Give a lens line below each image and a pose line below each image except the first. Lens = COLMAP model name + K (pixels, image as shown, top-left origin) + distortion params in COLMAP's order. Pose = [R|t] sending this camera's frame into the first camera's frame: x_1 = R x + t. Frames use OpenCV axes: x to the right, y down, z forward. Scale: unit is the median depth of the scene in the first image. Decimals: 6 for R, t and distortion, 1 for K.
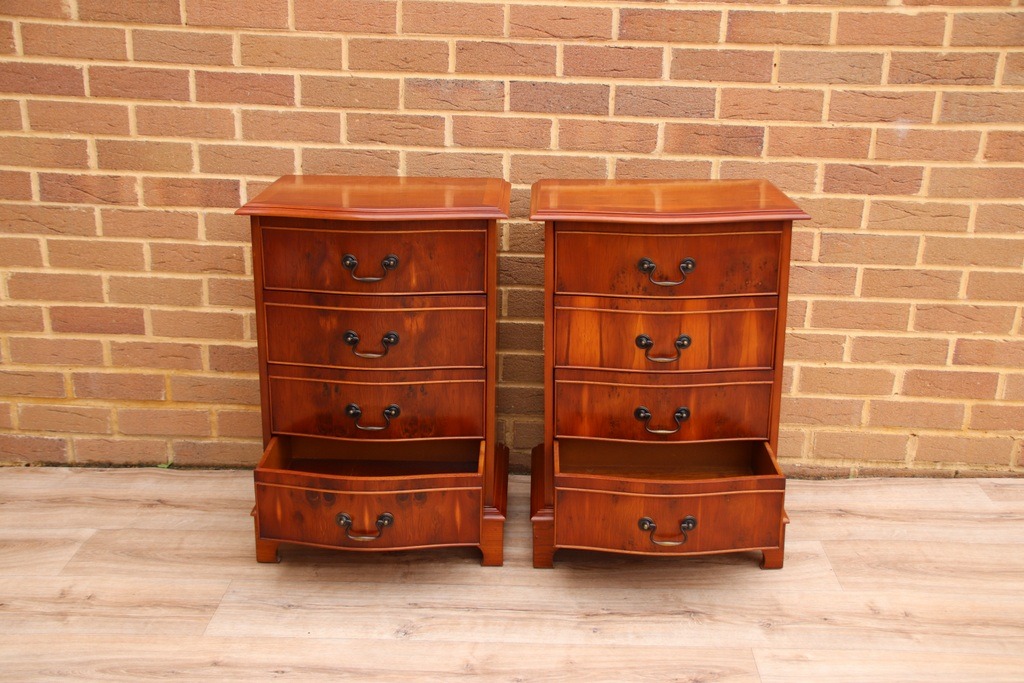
lens RADIAL K [[1169.3, 0, 510.8], [0, 1169.3, 354.5], [0, 0, 1]] dist [0.110418, 0.000000]
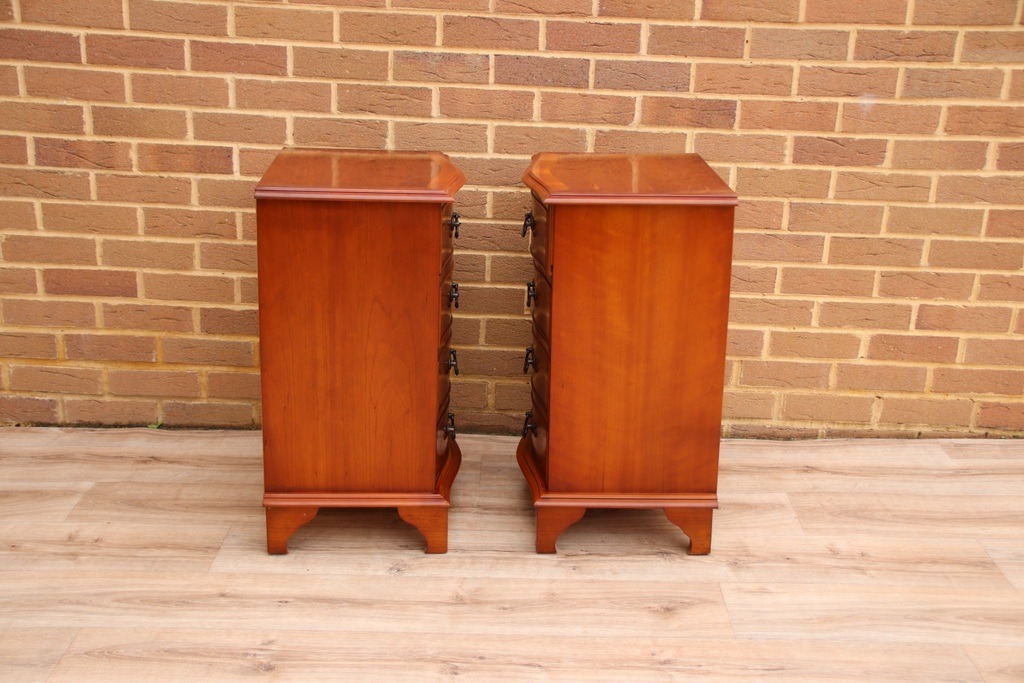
lens RADIAL K [[1290.6, 0, 509.5], [0, 1290.6, 351.9], [0, 0, 1]] dist [0.172076, 0.000000]
pose [[0.999660, 0.003935, 0.025771, -0.016048], [-0.003980, 0.999991, 0.001695, 0.029033], [-0.025764, -0.001797, 0.999666, -0.153867]]
